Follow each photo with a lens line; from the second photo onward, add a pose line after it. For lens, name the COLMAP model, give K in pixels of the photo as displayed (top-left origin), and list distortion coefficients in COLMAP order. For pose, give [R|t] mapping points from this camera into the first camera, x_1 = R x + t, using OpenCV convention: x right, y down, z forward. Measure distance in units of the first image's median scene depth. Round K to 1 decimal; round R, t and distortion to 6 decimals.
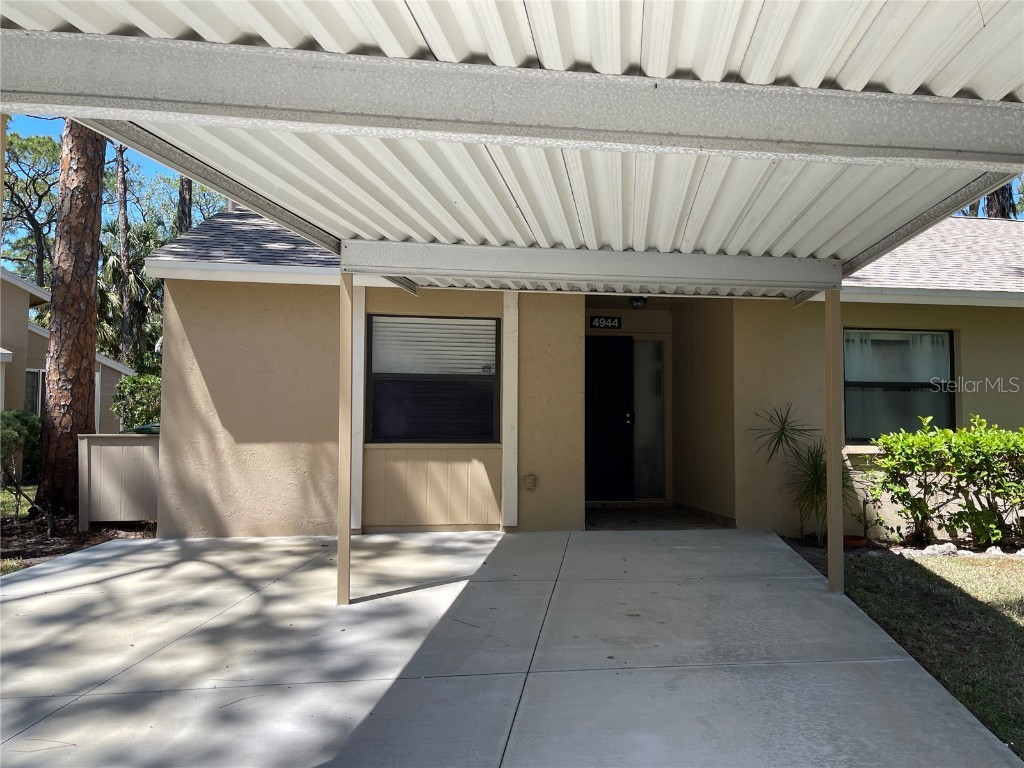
lens RADIAL K [[767.2, 0, 512.0], [0, 767.2, 384.0], [0, 0, 1]] dist [0.065899, -0.000600]
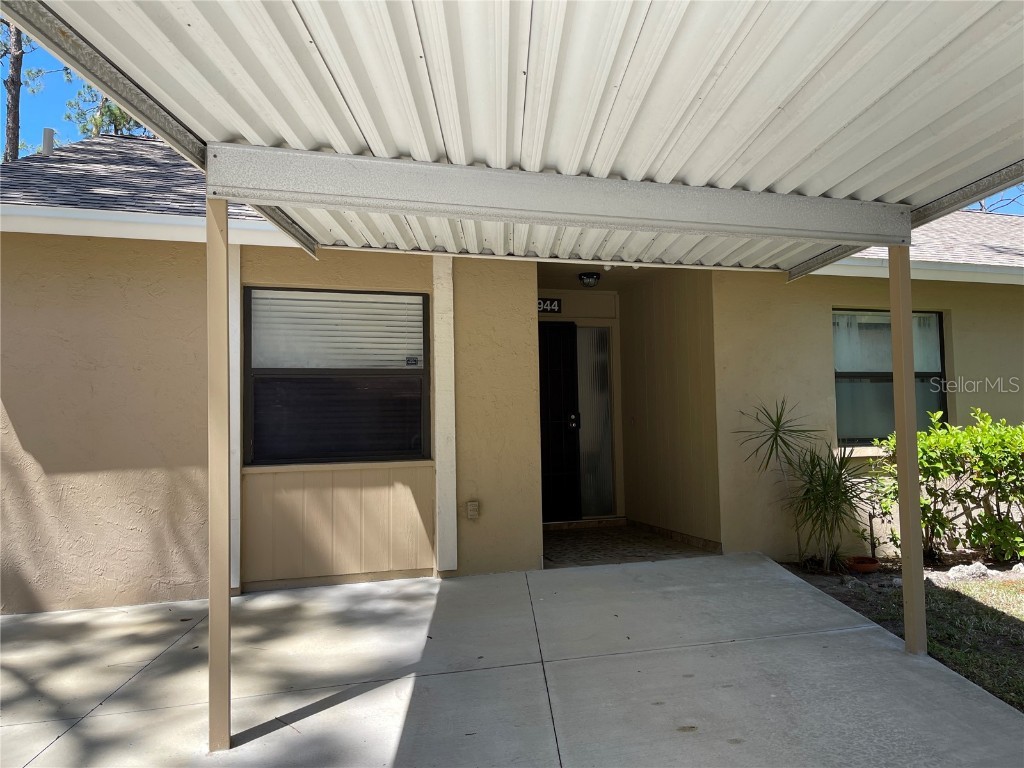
lens RADIAL K [[775.4, 0, 512.0], [0, 775.4, 384.0], [0, 0, 1]] dist [0.072157, -0.100074]
pose [[0.987095, -0.016175, 0.159318, -0.058124], [0.015947, 0.999869, 0.002713, 0.002265], [-0.159342, -0.000137, 0.987224, 0.238268]]
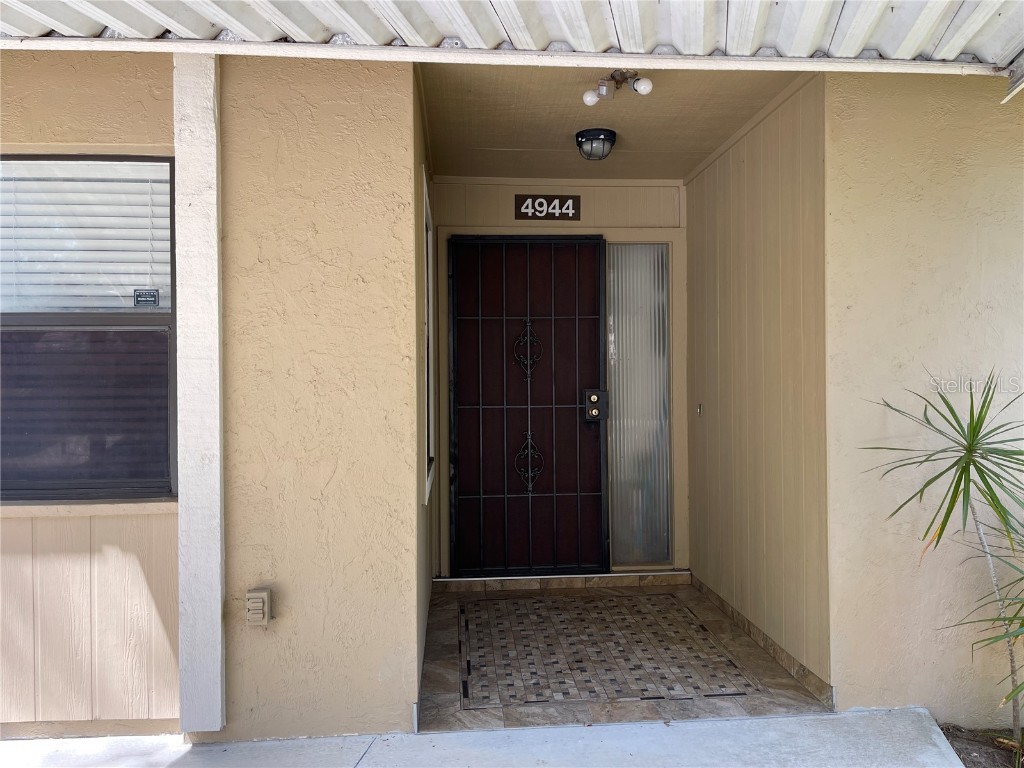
lens RADIAL K [[785.7, 0, 512.0], [0, 785.7, 384.0], [0, 0, 1]] dist [0.063916, -0.087799]
pose [[0.997464, -0.014858, -0.069608, 0.170738], [0.018789, 0.998245, 0.056160, 0.003643], [0.068651, -0.057325, 0.995992, 0.642628]]
